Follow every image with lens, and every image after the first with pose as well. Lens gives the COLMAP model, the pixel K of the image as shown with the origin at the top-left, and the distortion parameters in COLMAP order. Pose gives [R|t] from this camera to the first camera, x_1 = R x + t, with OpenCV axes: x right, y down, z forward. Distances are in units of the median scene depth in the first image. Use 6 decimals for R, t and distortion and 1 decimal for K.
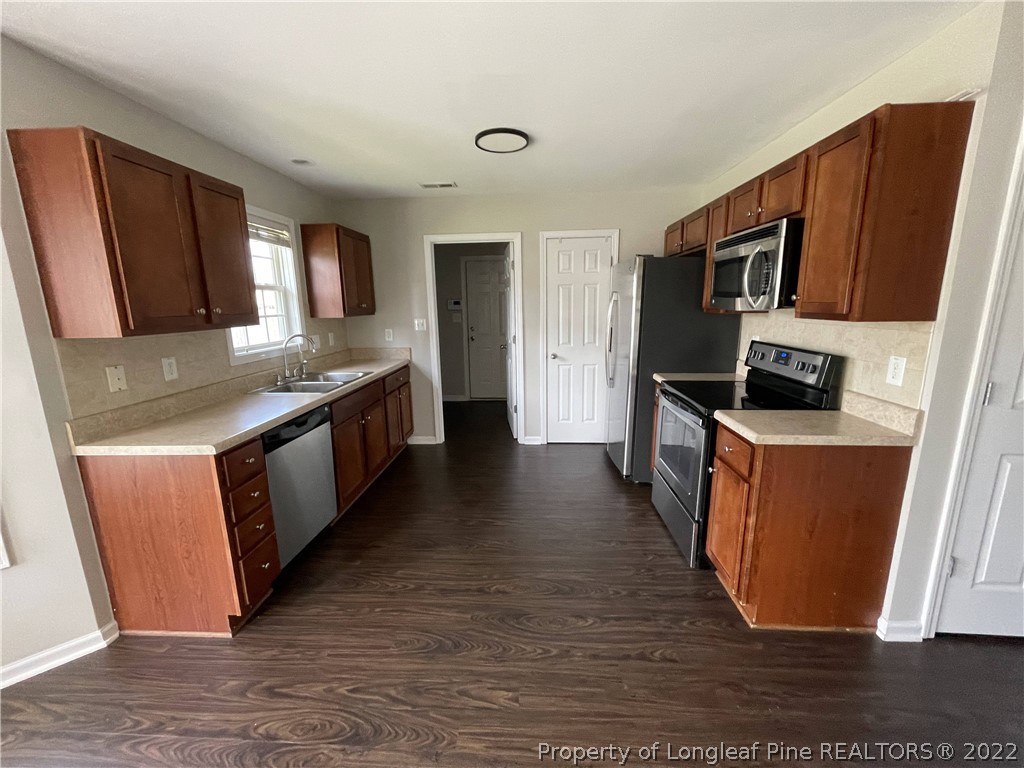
lens RADIAL K [[414.4, 0, 511.1], [0, 414.4, 379.7], [0, 0, 1]] dist [-0.004681, 0.000217]
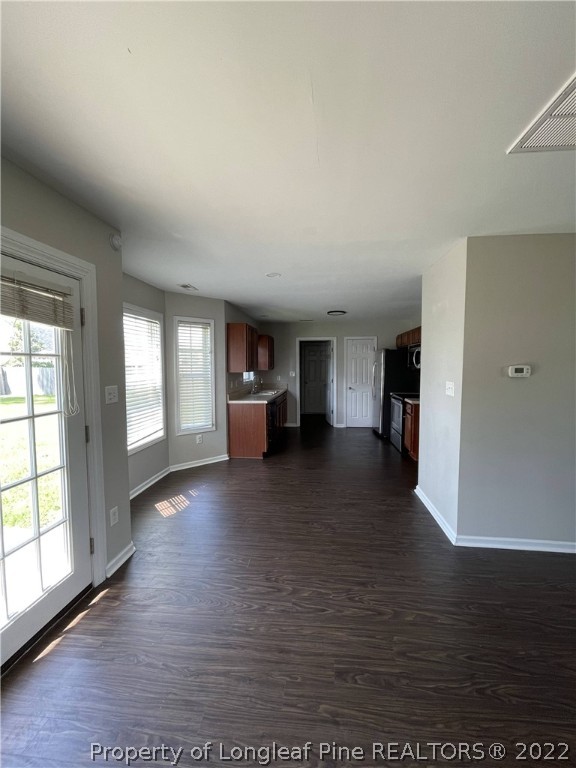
lens RADIAL K [[310.8, 0, 292.9], [0, 310.8, 382.5], [0, 0, 1]] dist [-0.004681, 0.000217]
pose [[0.999179, 0.015141, -0.037573, -0.298006], [-0.019912, 0.991308, -0.130044, 0.284685], [0.035278, 0.130685, 0.990796, -1.464678]]
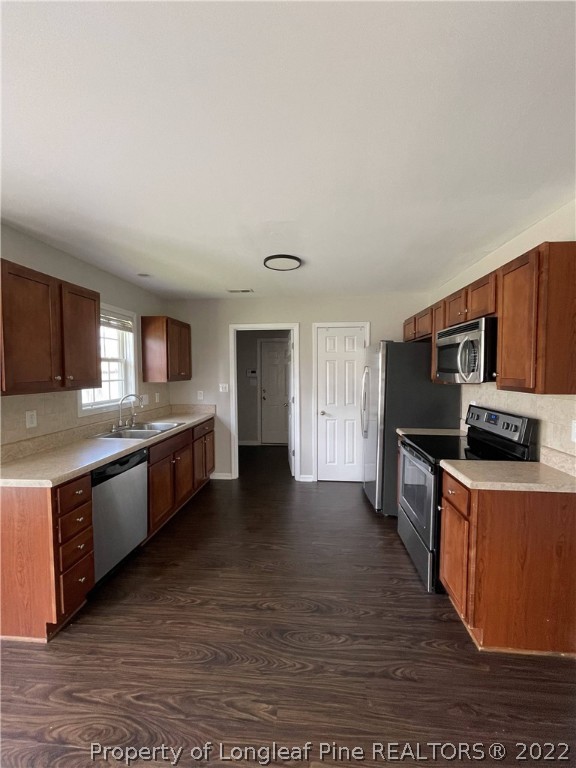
lens RADIAL K [[310.8, 0, 290.2], [0, 310.8, 380.8], [0, 0, 1]] dist [-0.004681, 0.000217]
pose [[0.999545, 0.014685, -0.026333, 0.048075], [-0.018481, 0.988471, -0.150276, -0.014890], [0.023823, 0.150695, 0.988293, -0.000882]]
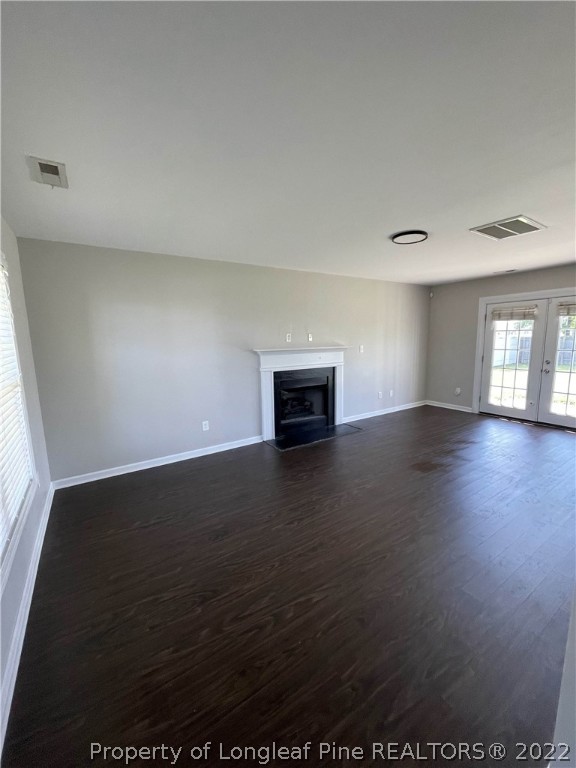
lens RADIAL K [[310.8, 0, 290.0], [0, 310.8, 381.8], [0, 0, 1]] dist [-0.004681, 0.000217]
pose [[-0.801470, 0.116923, -0.586493, 1.945456], [-0.078724, 0.951540, 0.297279, -0.066270], [0.592830, 0.284432, -0.753426, 0.152954]]
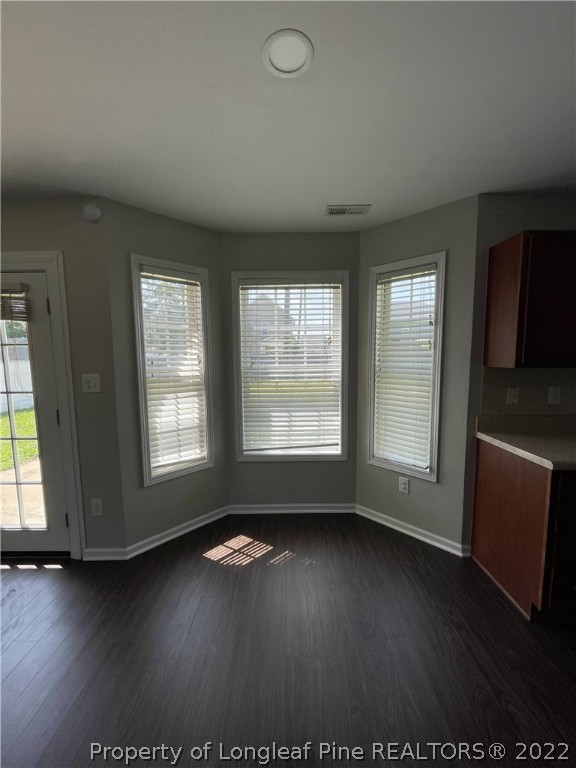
lens RADIAL K [[310.8, 0, 289.6], [0, 310.8, 381.4], [0, 0, 1]] dist [-0.004681, 0.000217]
pose [[0.064110, 0.116283, -0.991145, 0.076854], [-0.179284, 0.978371, 0.103188, -0.021779], [0.981706, 0.171081, 0.083571, 0.105269]]
